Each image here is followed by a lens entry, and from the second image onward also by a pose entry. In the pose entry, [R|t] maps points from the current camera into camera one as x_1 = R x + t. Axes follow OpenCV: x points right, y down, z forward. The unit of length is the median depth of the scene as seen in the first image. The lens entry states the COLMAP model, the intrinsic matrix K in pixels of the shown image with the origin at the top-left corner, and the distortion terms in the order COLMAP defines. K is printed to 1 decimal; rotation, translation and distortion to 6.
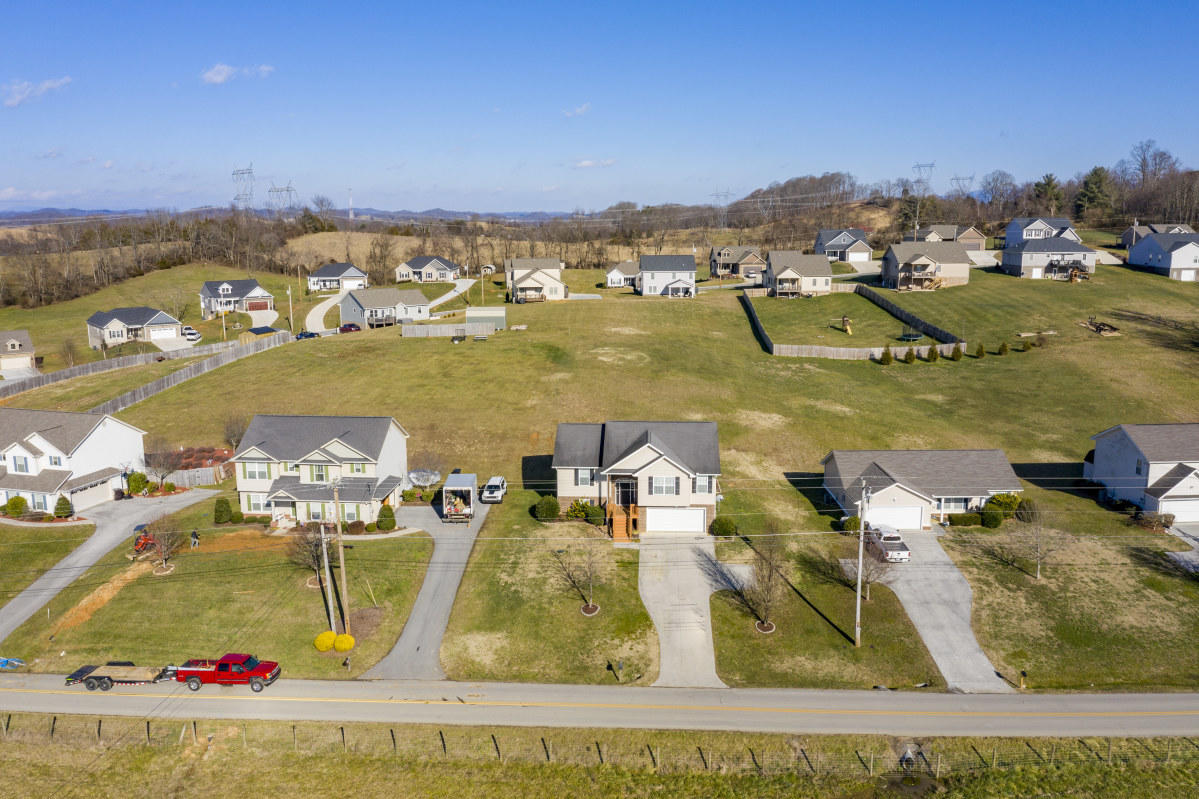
lens RADIAL K [[951.6, 0, 594.9], [0, 951.6, 400.7], [0, 0, 1]] dist [-0.015021, 0.004189]
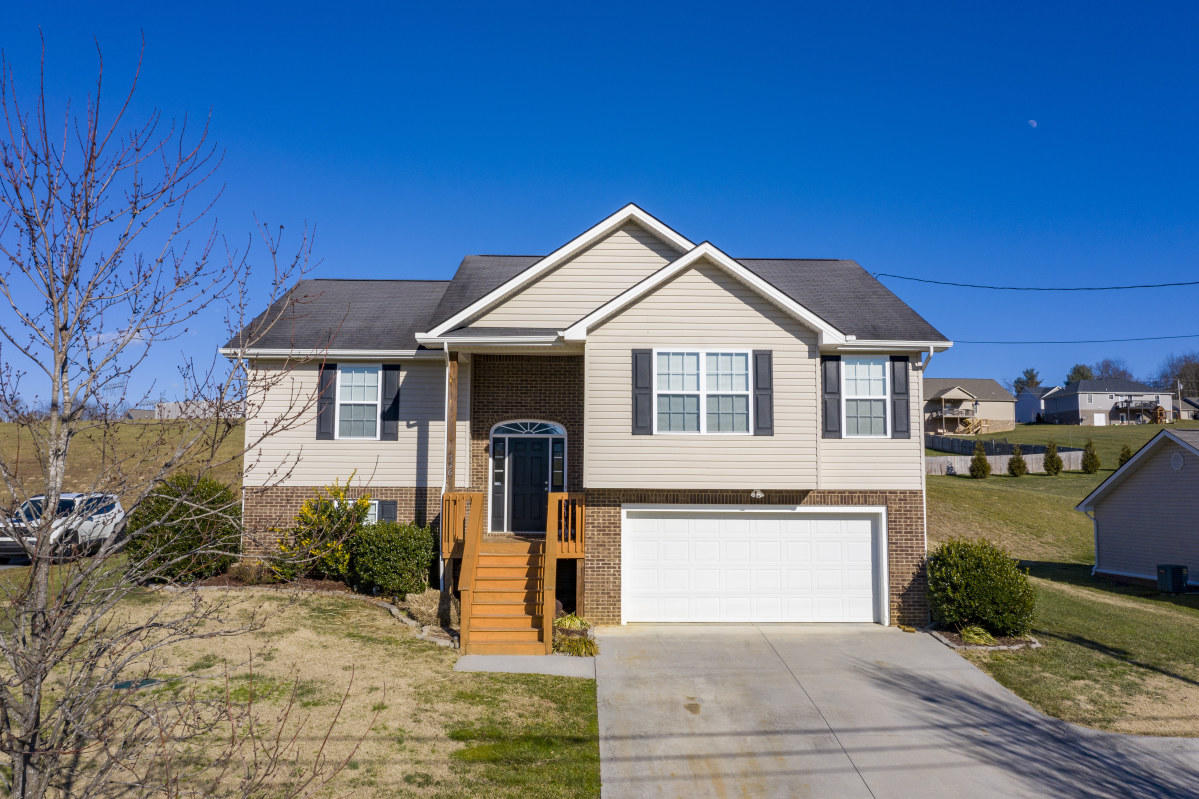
lens RADIAL K [[951.6, 0, 595.1], [0, 951.6, 397.0], [0, 0, 1]] dist [-0.015021, 0.004189]
pose [[0.996723, 0.020042, 0.078371, 0.025300], [0.003388, 0.957627, -0.287991, 0.126903], [-0.080822, 0.287312, 0.954421, 0.654045]]
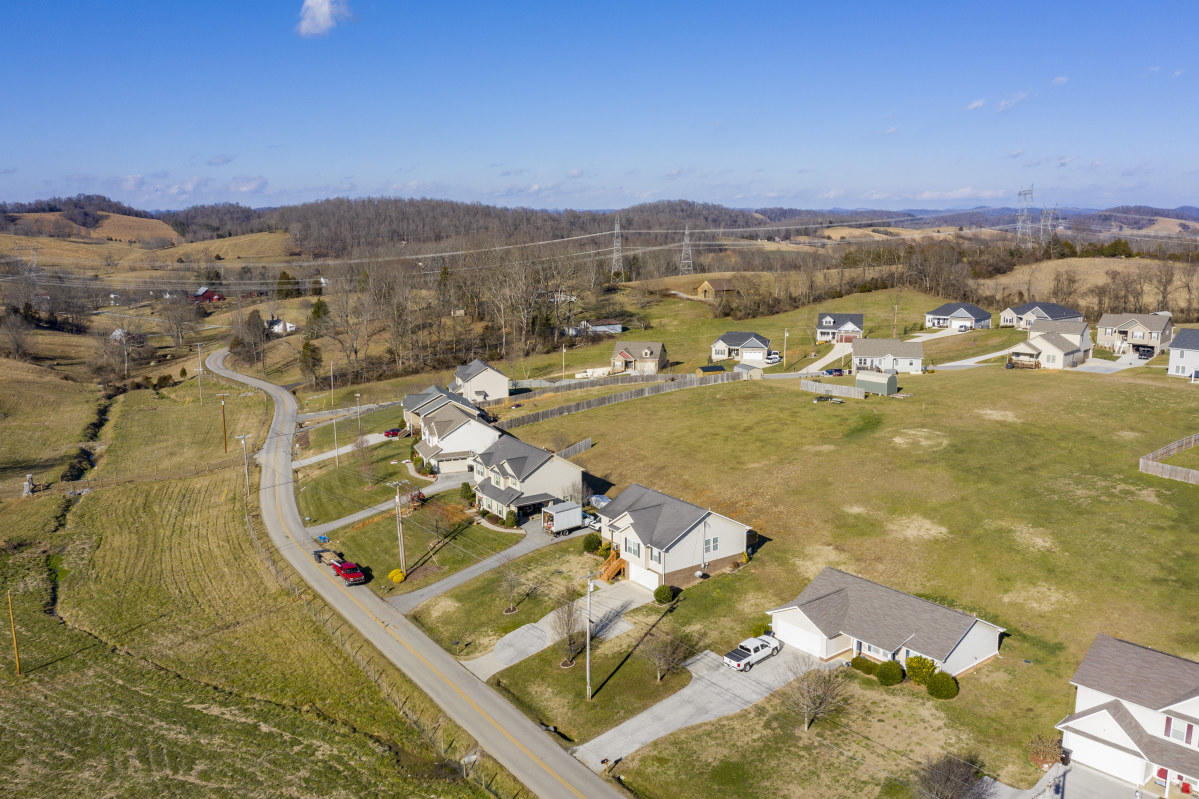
lens RADIAL K [[951.6, 0, 599.5], [0, 951.6, 399.5], [0, 0, 1]] dist [-0.015021, 0.004189]
pose [[0.622144, 0.147272, -0.768927, 0.813735], [-0.145802, 0.986761, 0.071025, -0.154518], [0.769207, 0.067923, 0.635379, 0.125501]]
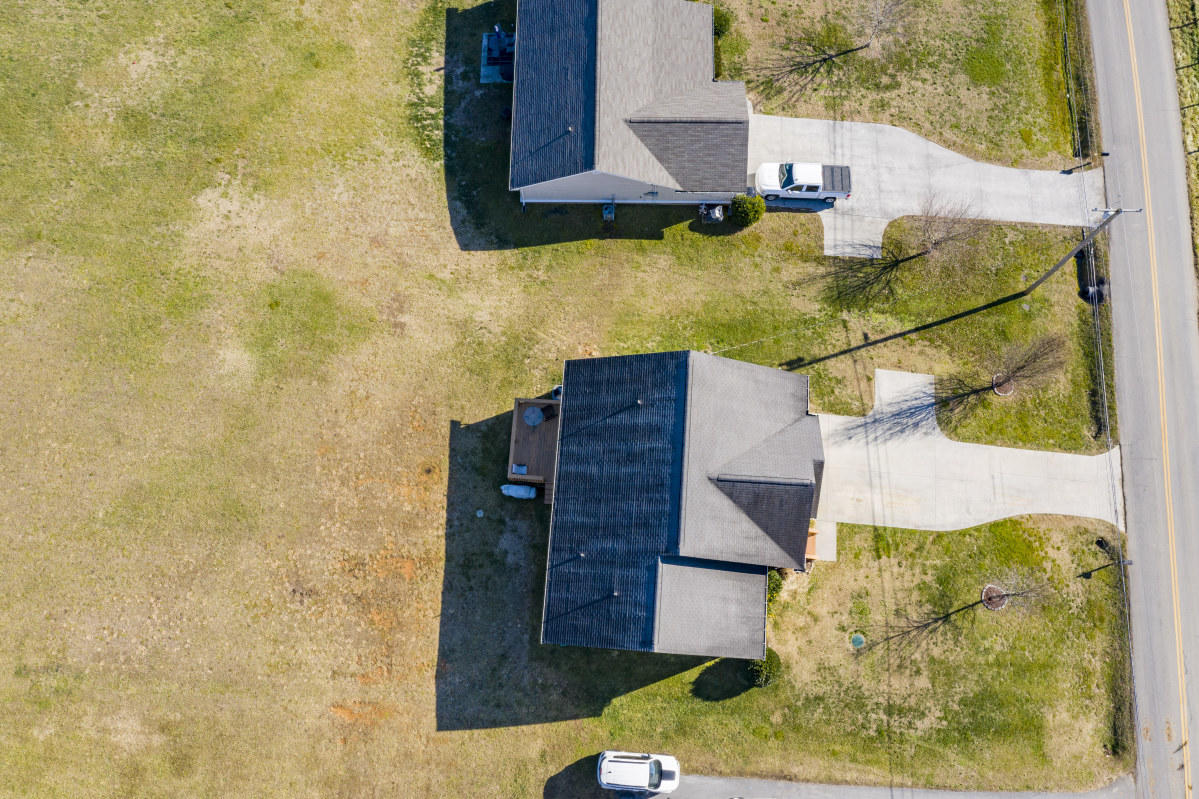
lens RADIAL K [[951.6, 0, 604.5], [0, 951.6, 401.2], [0, 0, 1]] dist [-0.015021, 0.004189]
pose [[0.008138, -0.968039, 0.250666, -0.033318], [0.205646, 0.246937, 0.946959, -0.437138], [-0.978593, 0.043843, 0.201082, 0.826476]]
